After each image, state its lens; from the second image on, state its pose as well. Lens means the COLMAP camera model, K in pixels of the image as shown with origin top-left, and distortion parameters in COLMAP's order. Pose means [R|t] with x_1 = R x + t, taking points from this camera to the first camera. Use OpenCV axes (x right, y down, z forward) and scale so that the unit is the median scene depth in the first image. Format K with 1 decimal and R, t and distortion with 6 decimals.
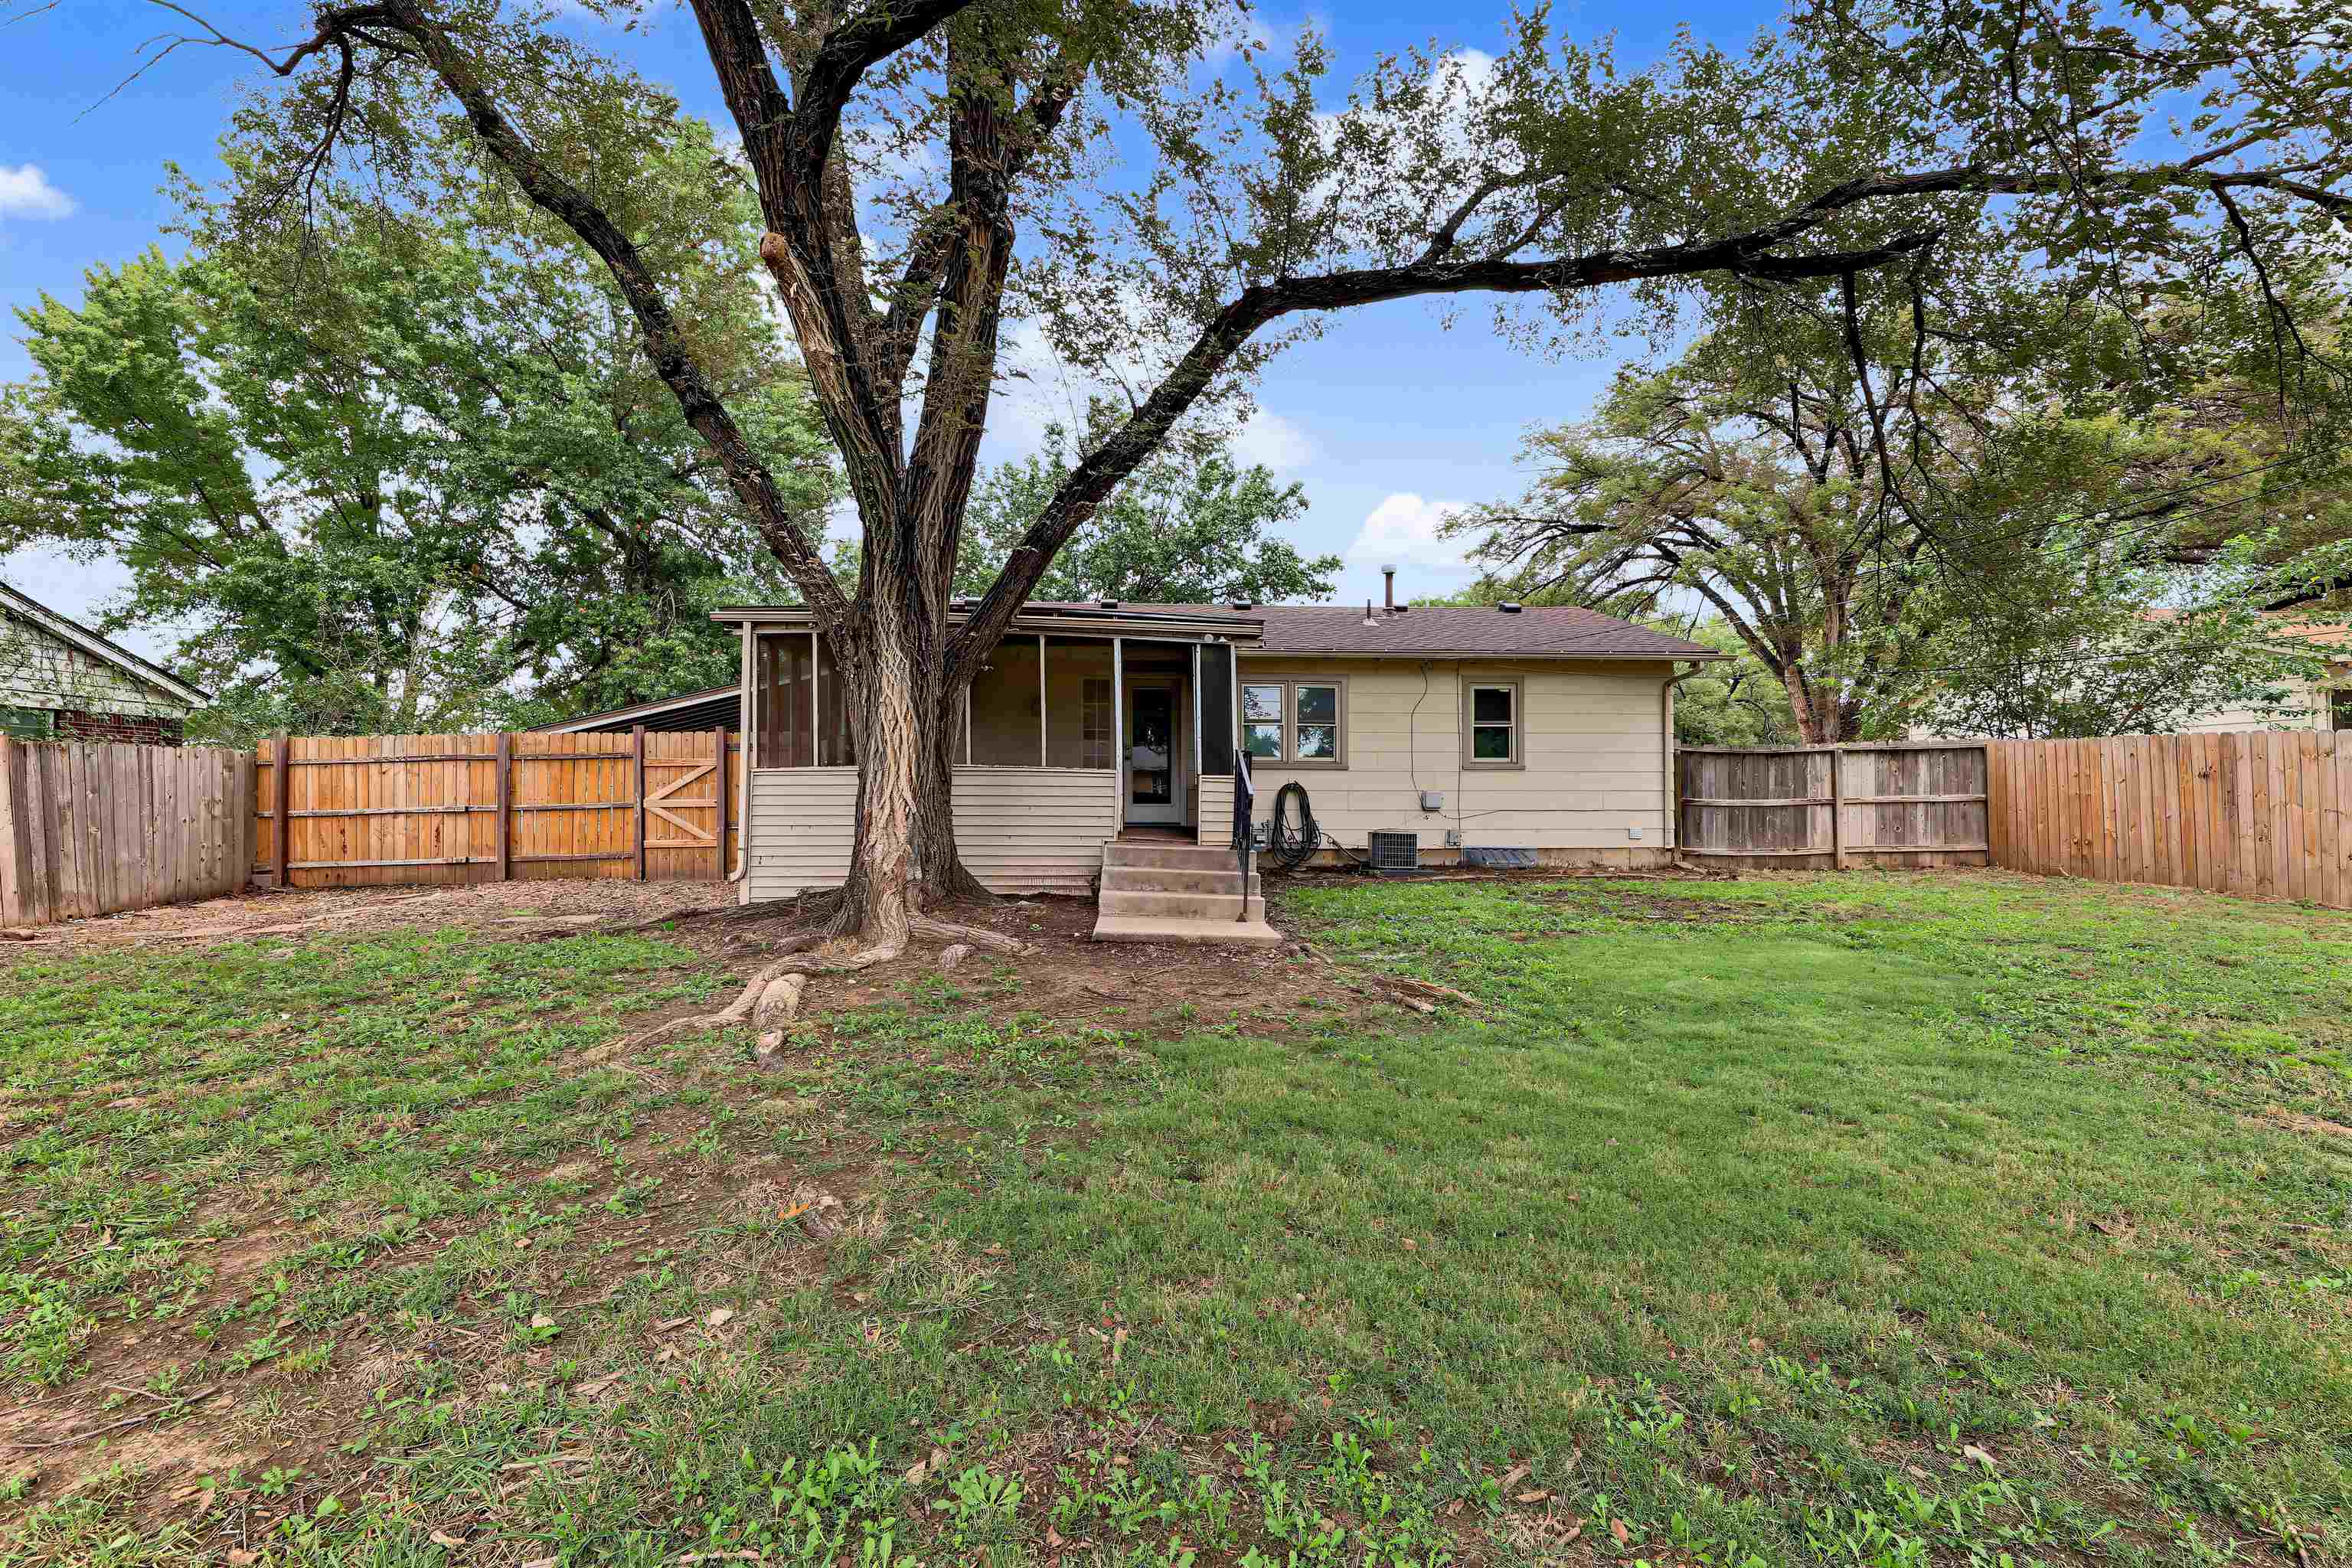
lens RADIAL K [[1026.1, 0, 1175.8], [0, 1026.1, 785.7], [0, 0, 1]] dist [-0.001805, -0.001411]
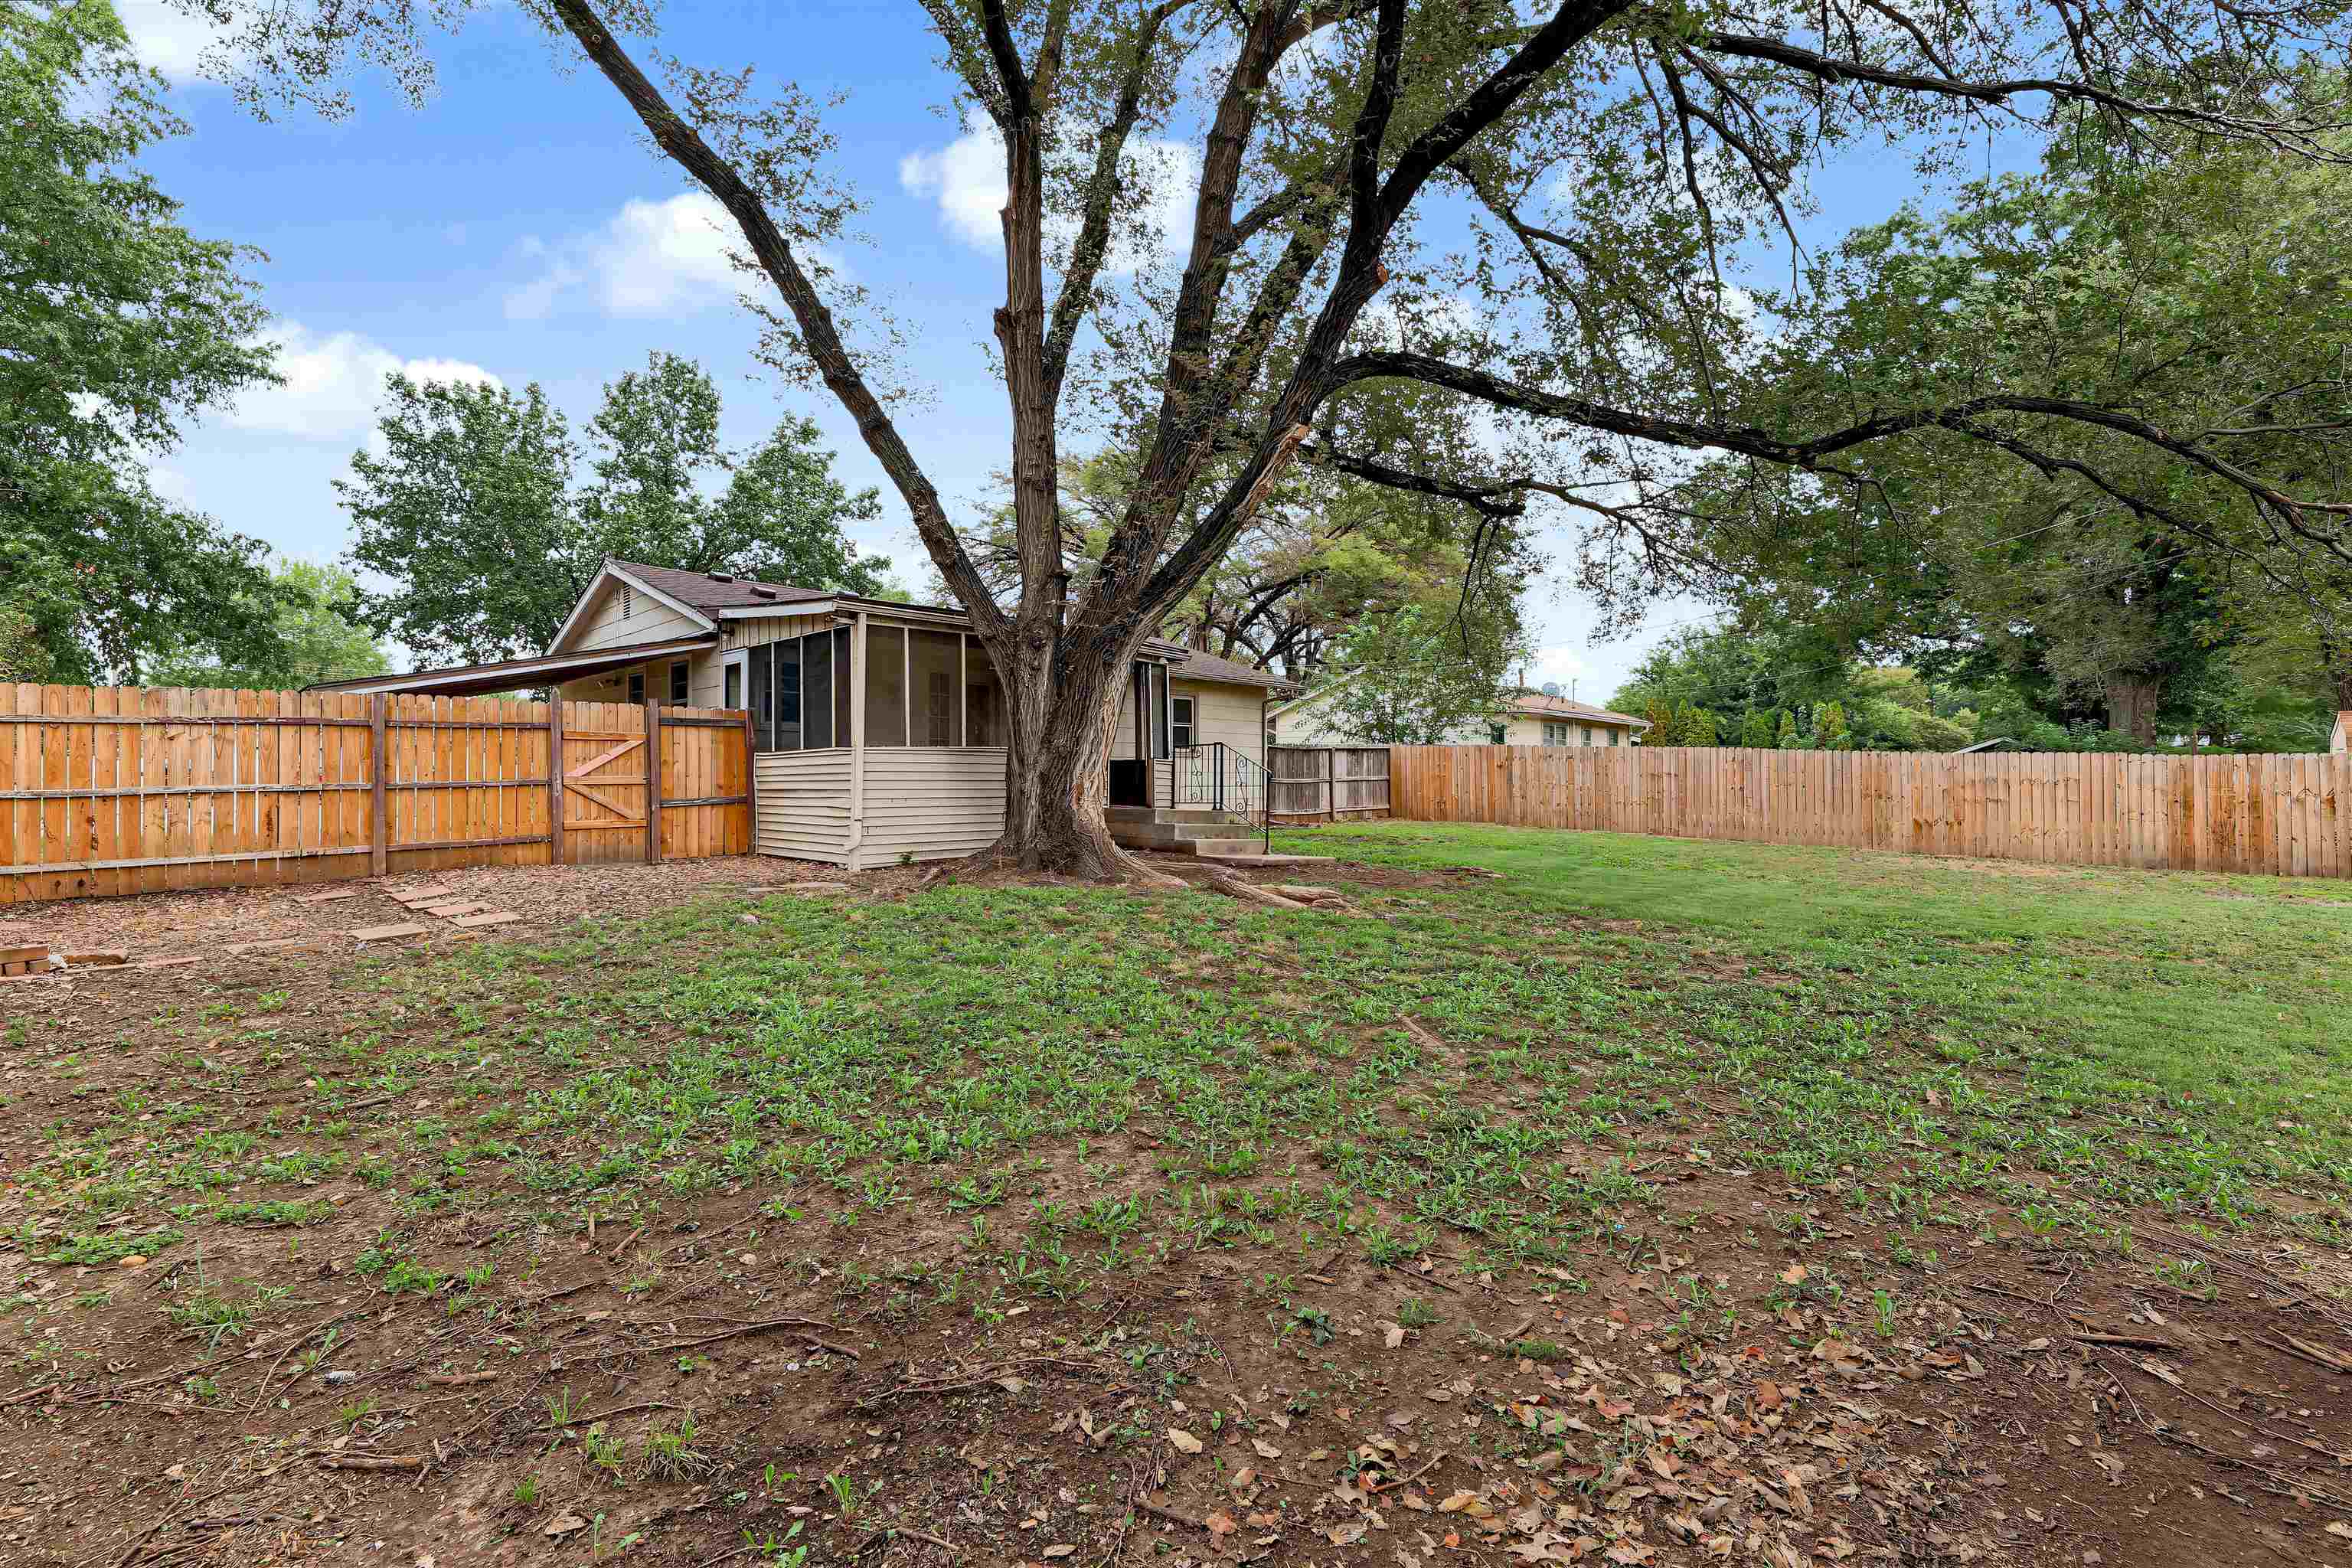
lens RADIAL K [[1026.1, 0, 1181.9], [0, 1026.1, 780.3], [0, 0, 1]] dist [-0.001805, -0.001411]
pose [[0.729503, 0.000561, 0.683978, -0.667618], [-0.007656, 0.999944, 0.007346, 0.006000], [-0.683935, -0.010595, 0.729466, -0.023621]]
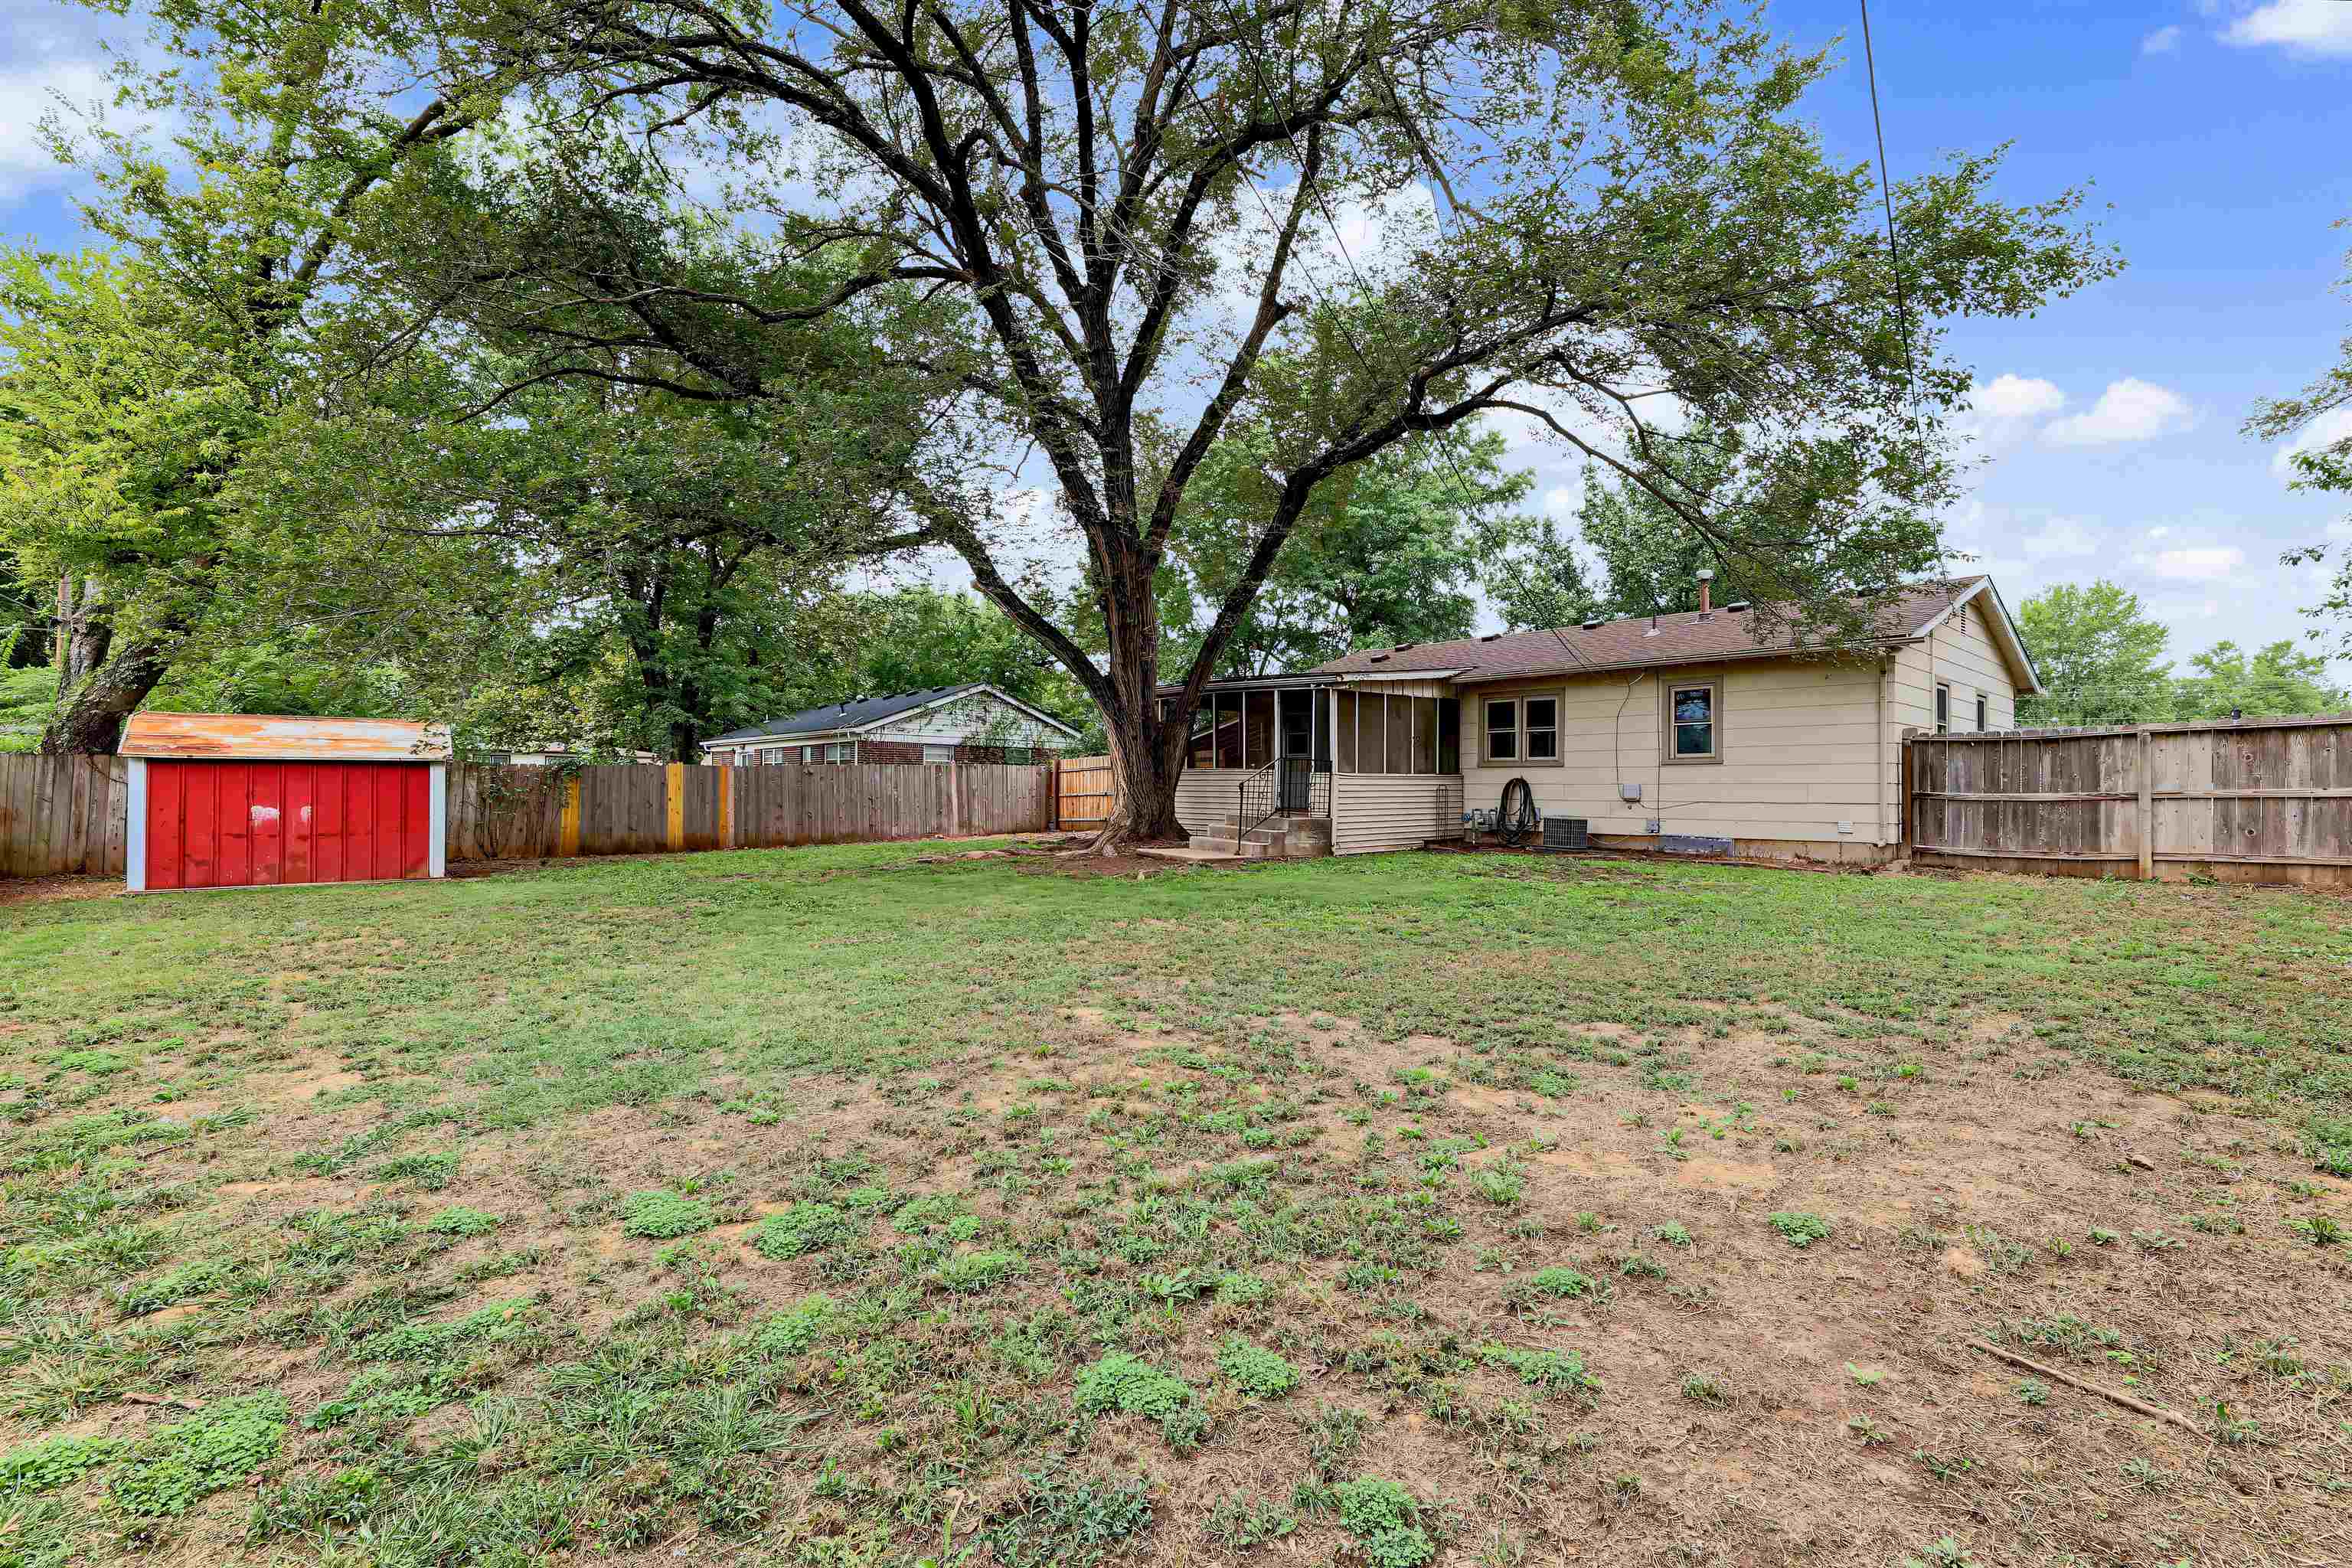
lens RADIAL K [[1026.1, 0, 1178.9], [0, 1026.1, 782.1], [0, 0, 1]] dist [-0.001805, -0.001411]
pose [[0.607839, -0.003101, -0.794054, 0.858548], [0.004226, 0.999991, -0.000670, 0.001981], [0.794049, -0.002948, 0.607847, -0.096650]]
